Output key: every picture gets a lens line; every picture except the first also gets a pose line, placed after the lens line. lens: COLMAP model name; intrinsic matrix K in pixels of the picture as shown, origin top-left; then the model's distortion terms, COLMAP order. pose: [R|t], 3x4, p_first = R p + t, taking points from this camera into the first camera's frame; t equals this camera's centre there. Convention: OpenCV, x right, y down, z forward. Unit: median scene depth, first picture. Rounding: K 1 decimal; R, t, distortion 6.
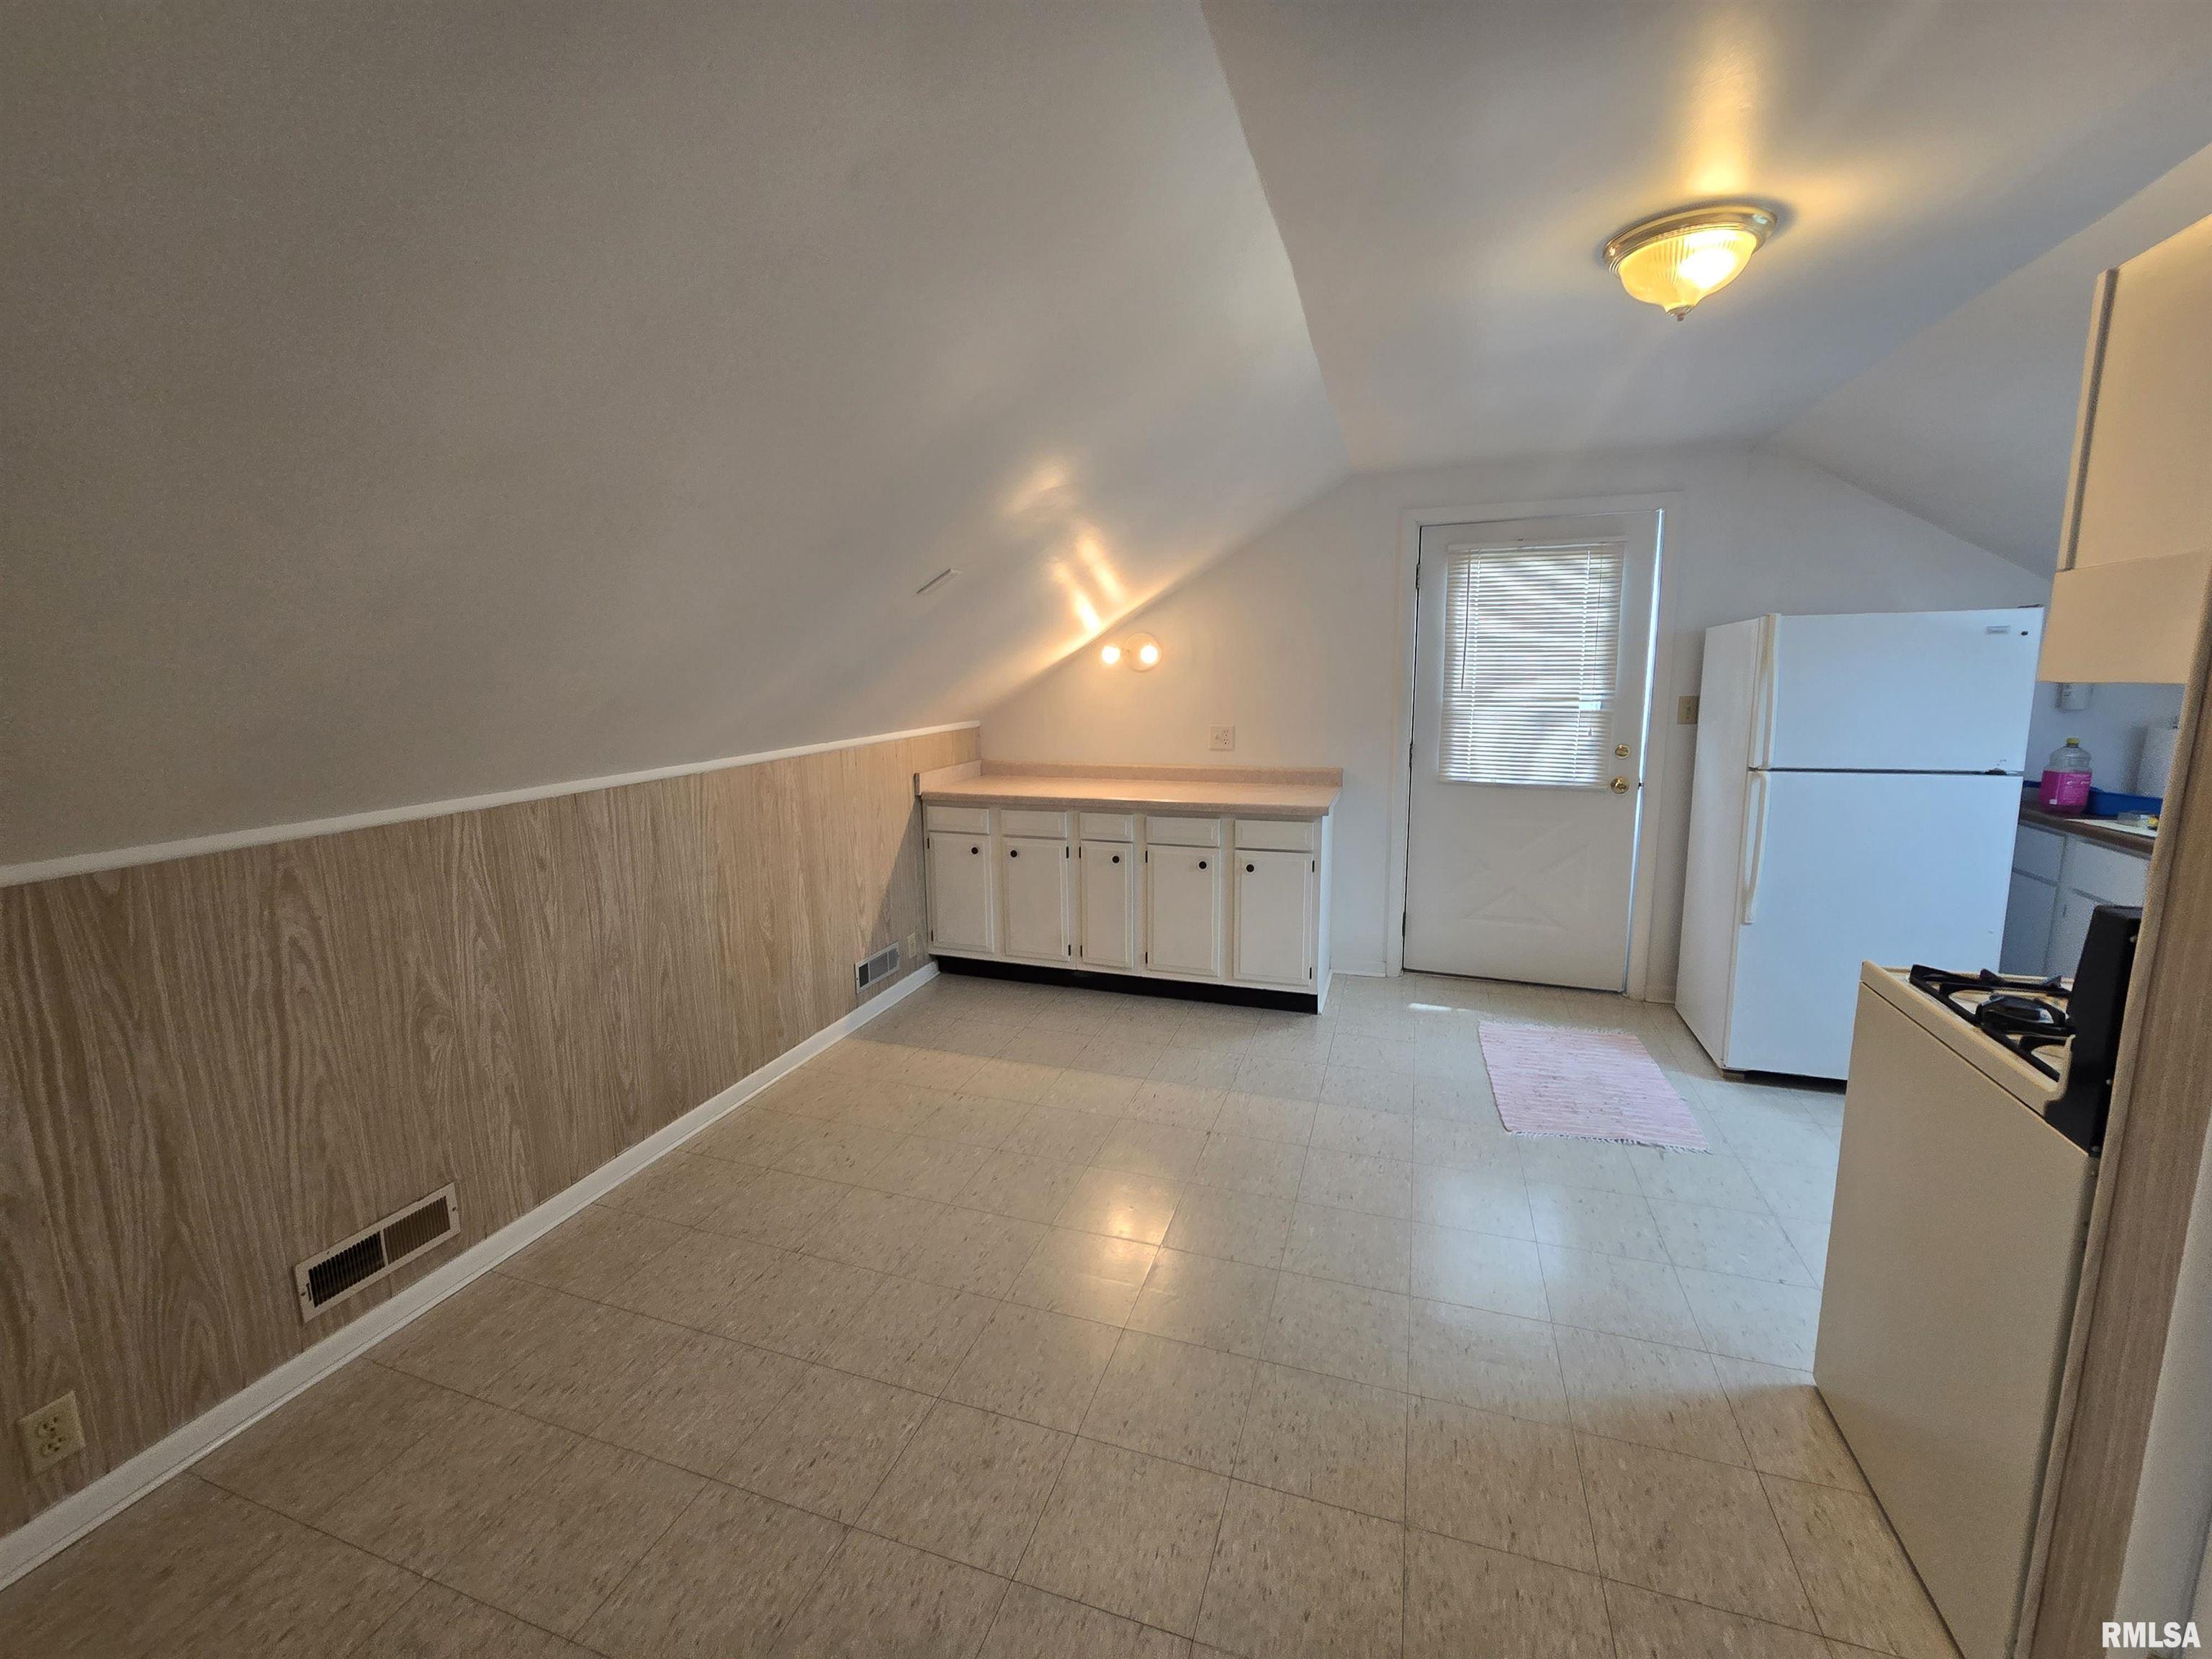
lens RADIAL K [[907.7, 0, 1106.3], [0, 907.7, 819.6], [0, 0, 1]] dist [-0.007110, 0.001897]
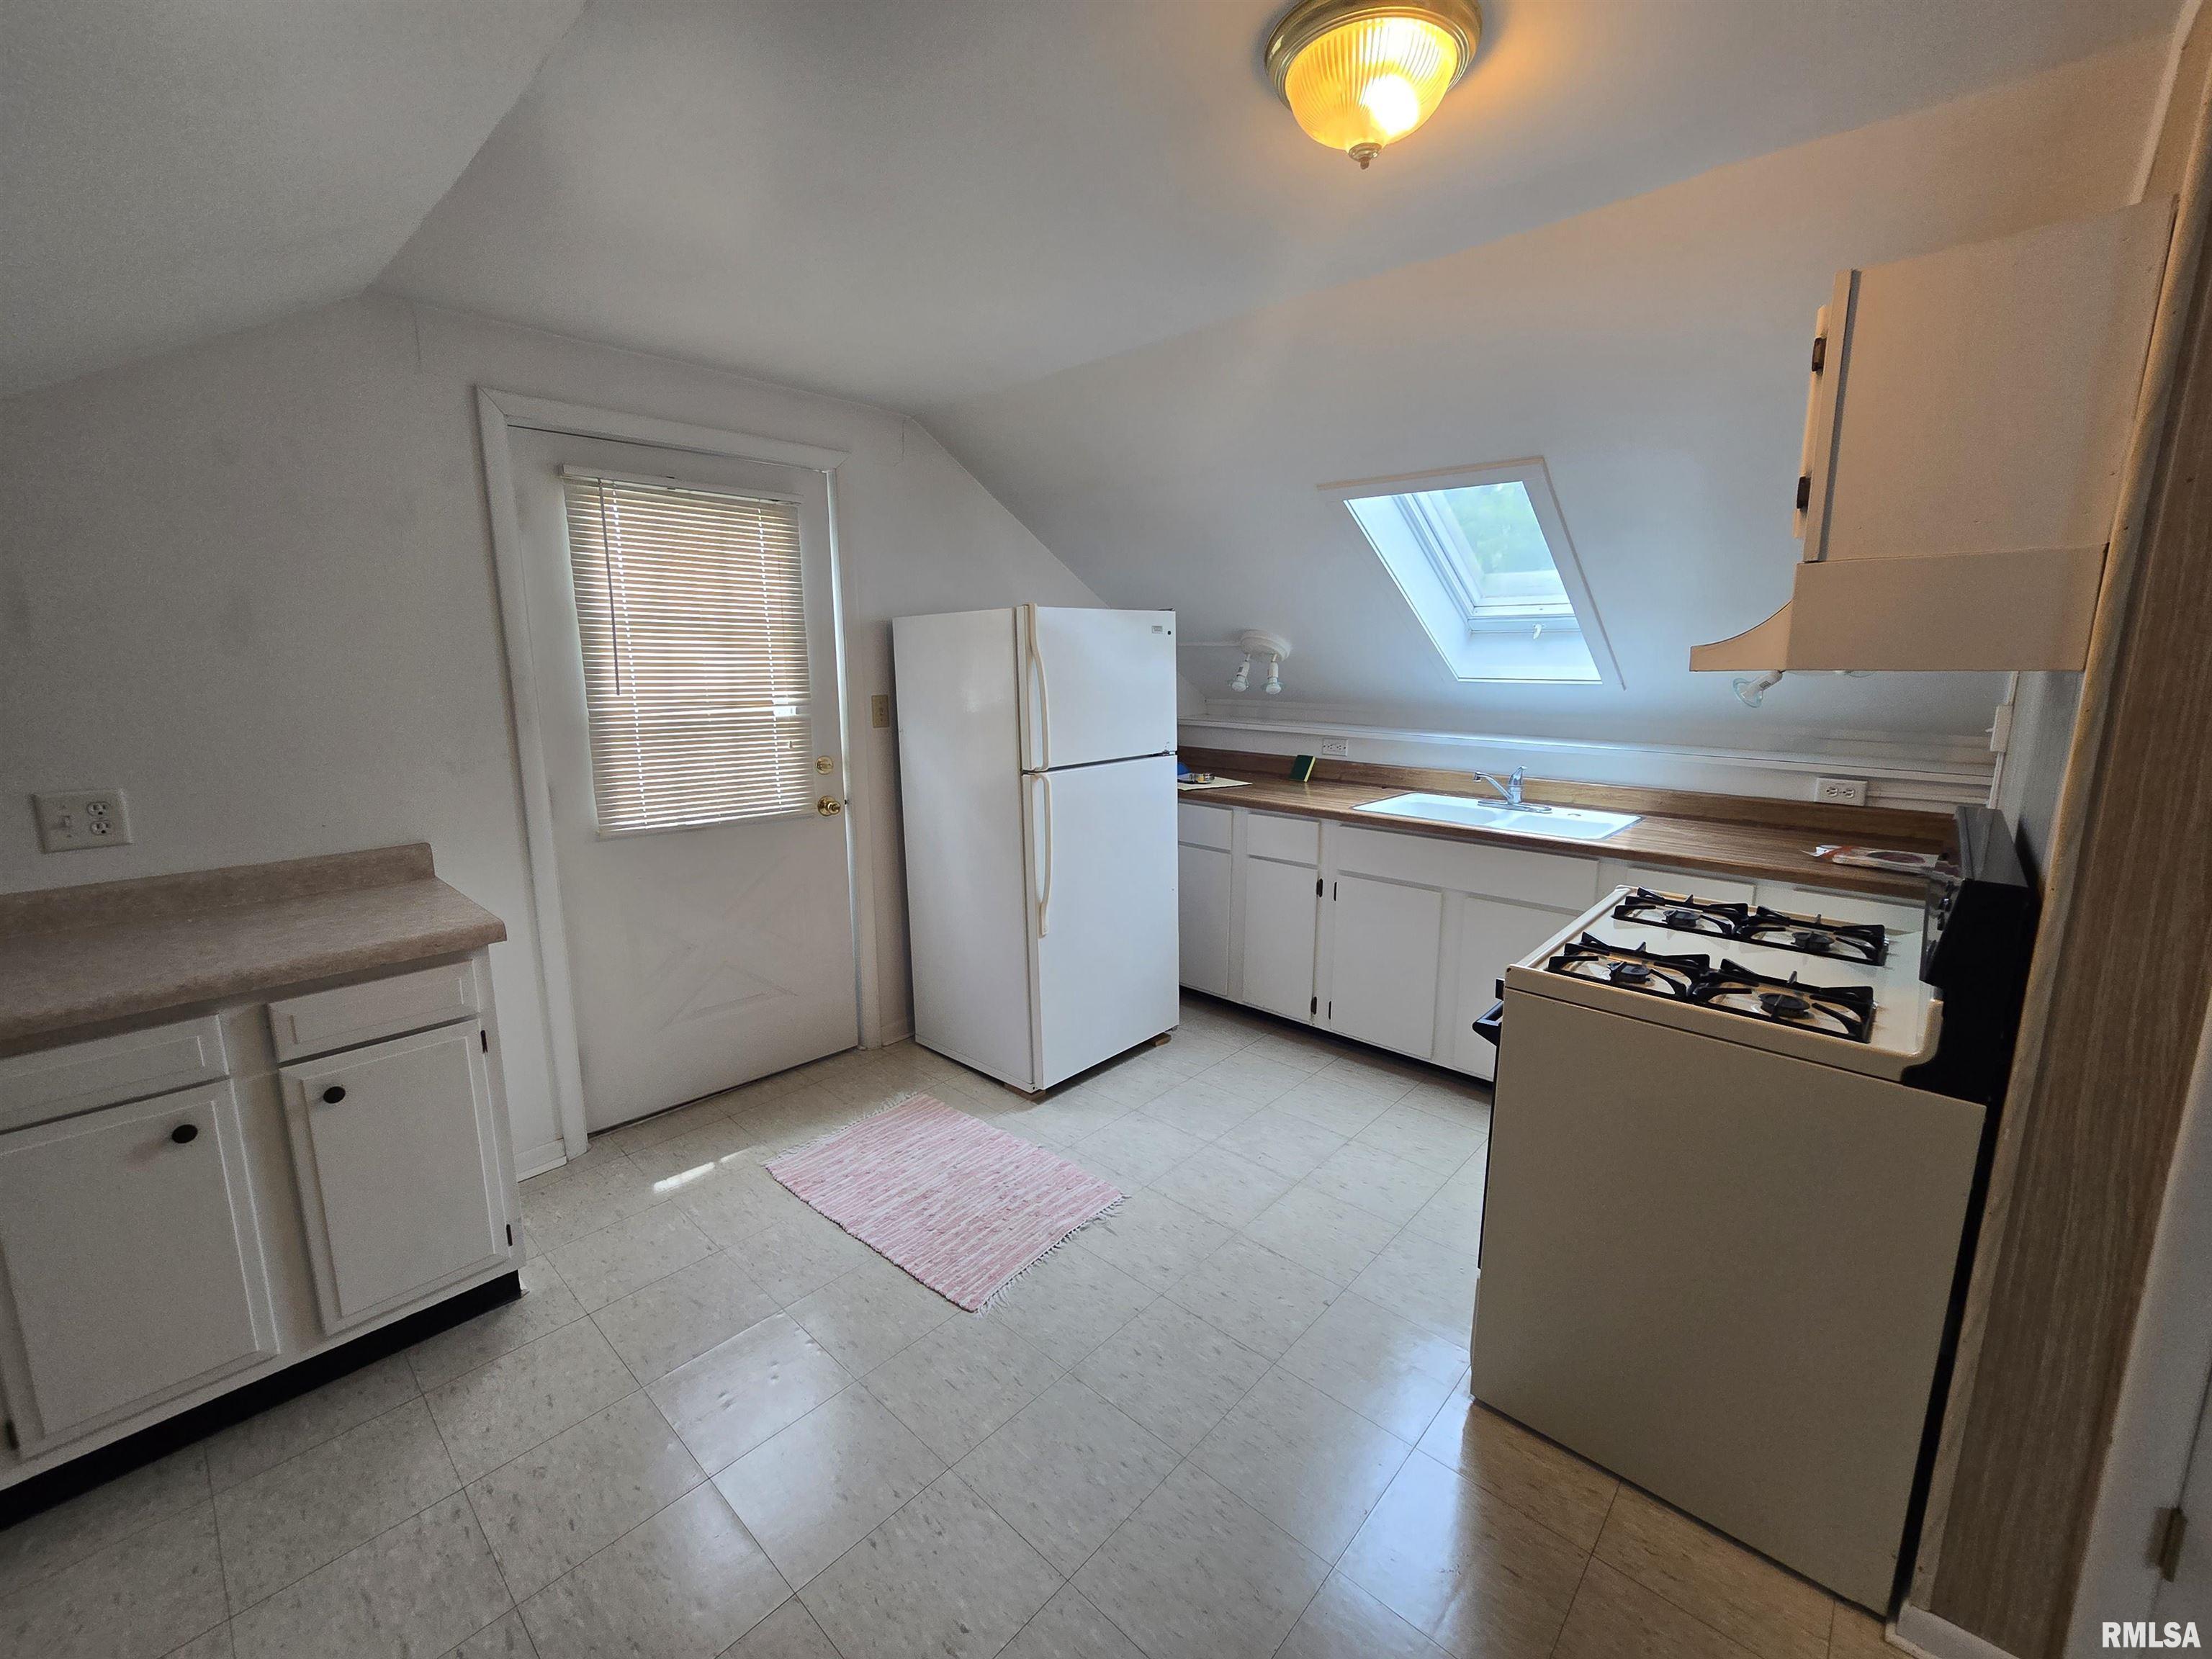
lens RADIAL K [[907.7, 0, 1105.9], [0, 907.7, 815.3], [0, 0, 1]] dist [-0.007110, 0.001897]
pose [[0.402107, -0.147935, 0.903563, -0.075612], [0.151745, 0.983981, 0.093571, -0.068395], [-0.902930, 0.099486, 0.418114, 0.435142]]
